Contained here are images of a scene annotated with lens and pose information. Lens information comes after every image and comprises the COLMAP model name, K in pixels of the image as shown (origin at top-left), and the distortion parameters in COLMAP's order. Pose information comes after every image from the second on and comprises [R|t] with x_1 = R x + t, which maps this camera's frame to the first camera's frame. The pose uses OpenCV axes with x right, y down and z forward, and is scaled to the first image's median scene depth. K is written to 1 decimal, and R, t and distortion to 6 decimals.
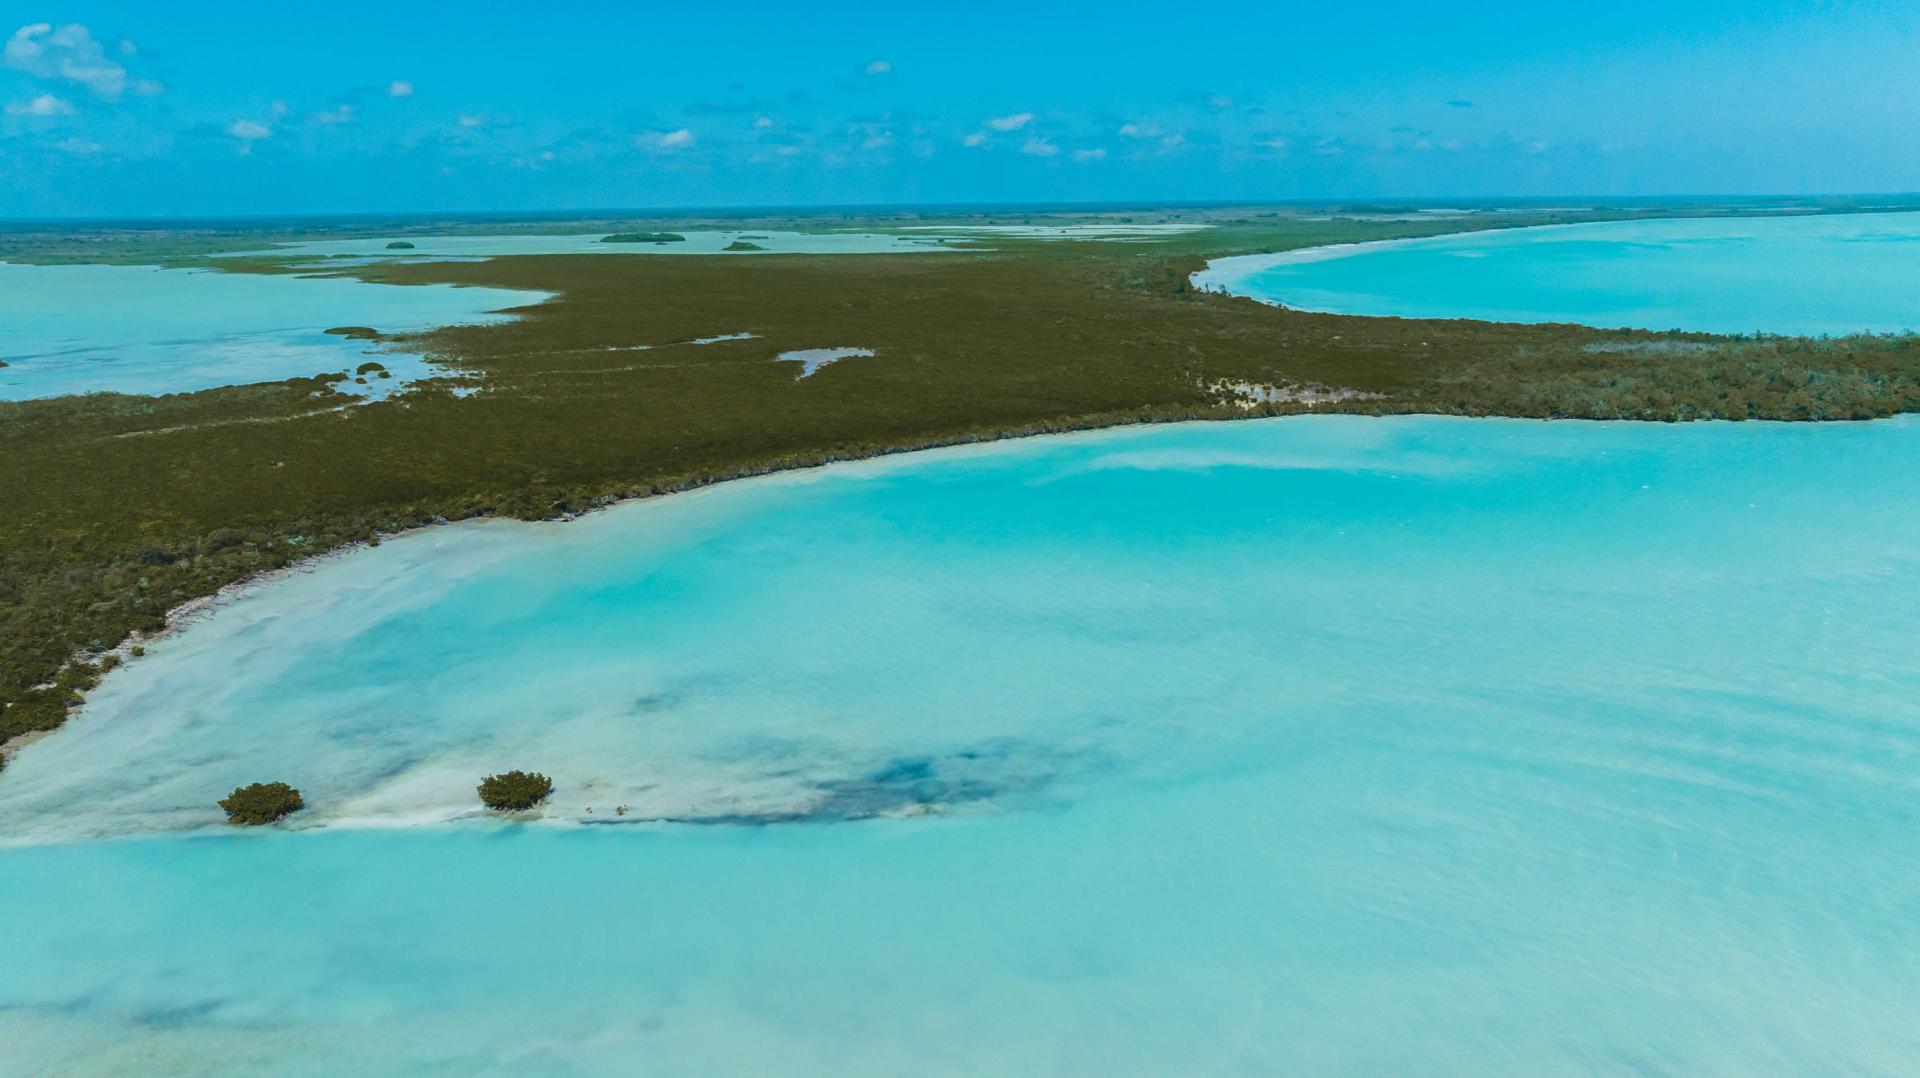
lens RADIAL K [[1353.6, 0, 960.5], [0, 1353.6, 555.4], [0, 0, 1]] dist [-0.037557, 0.041110]
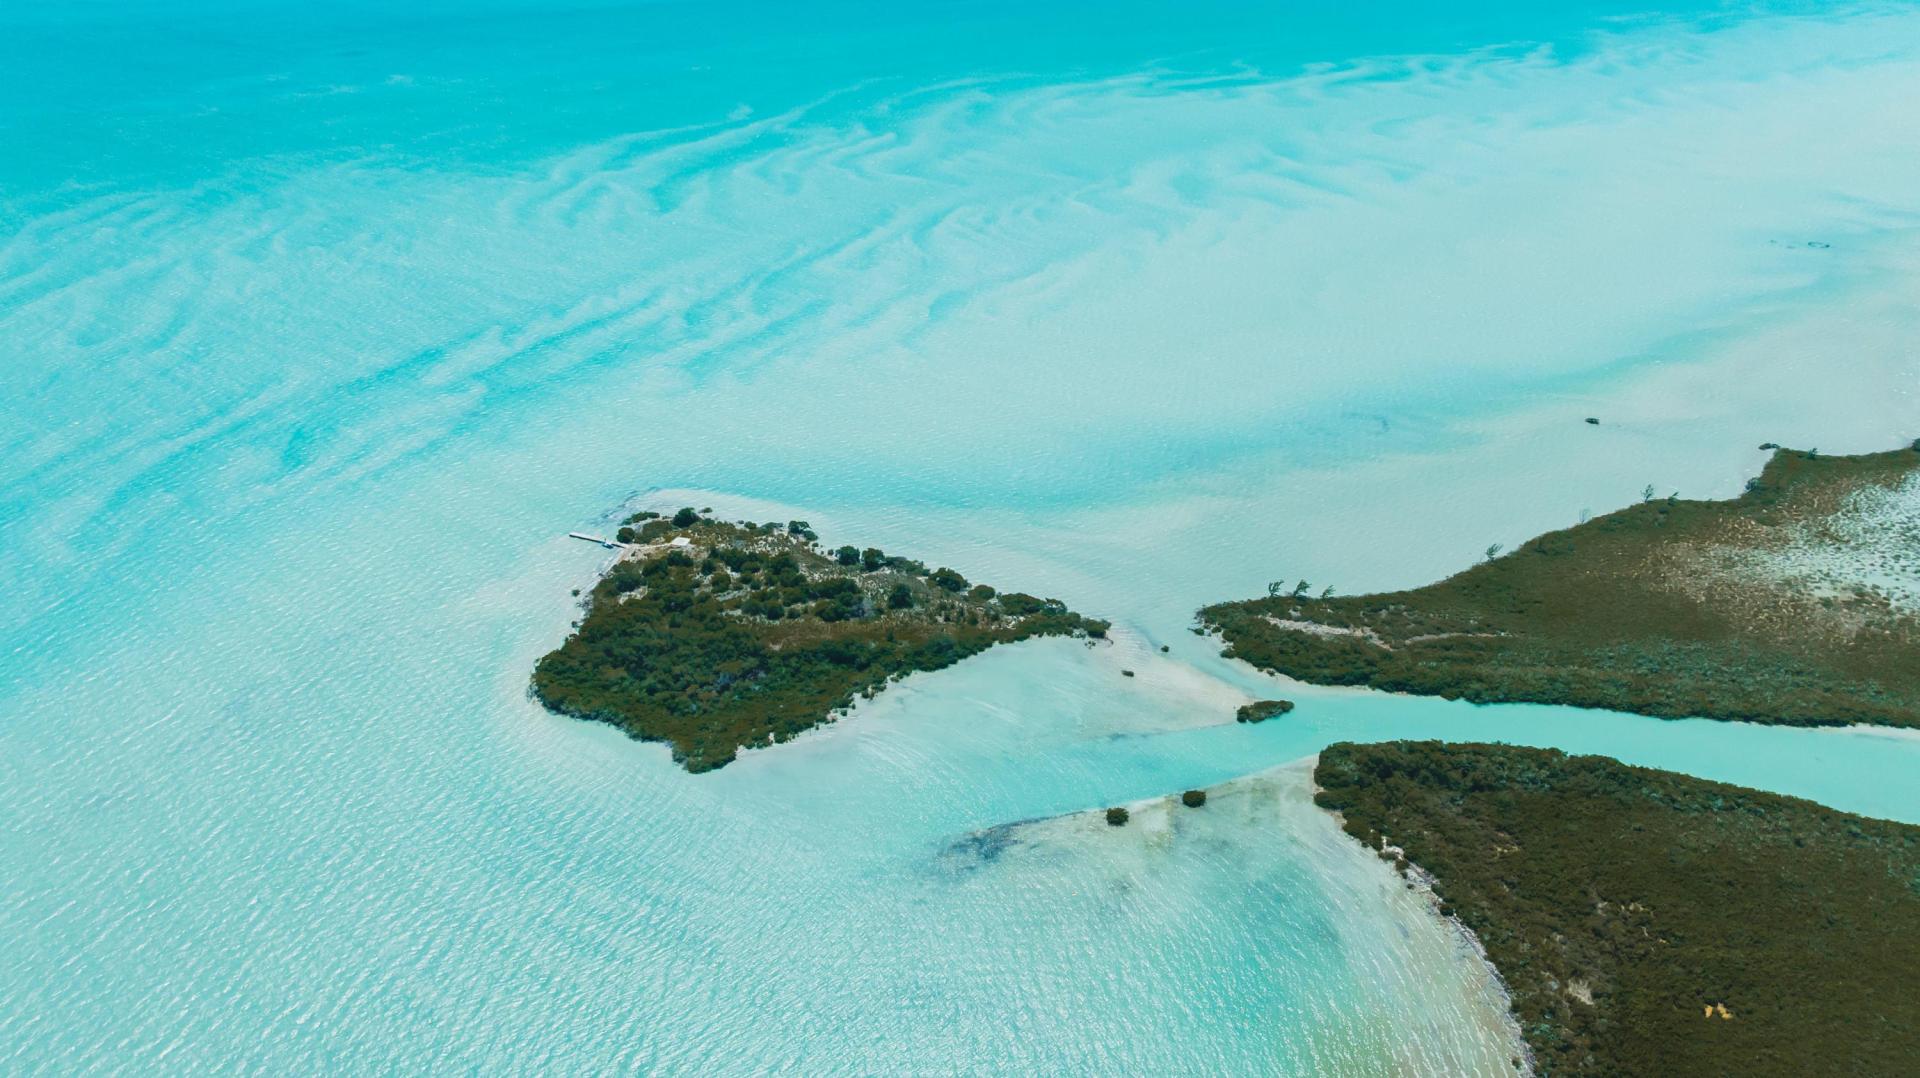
lens RADIAL K [[1383.4, 0, 963.6], [0, 1383.4, 538.7], [0, 0, 1]] dist [-0.002441, 0.000048]
pose [[-0.969047, 0.122767, -0.214186, 0.282842], [-0.055592, 0.736793, 0.673829, -1.166026], [0.240535, 0.664879, -0.707162, 1.375156]]
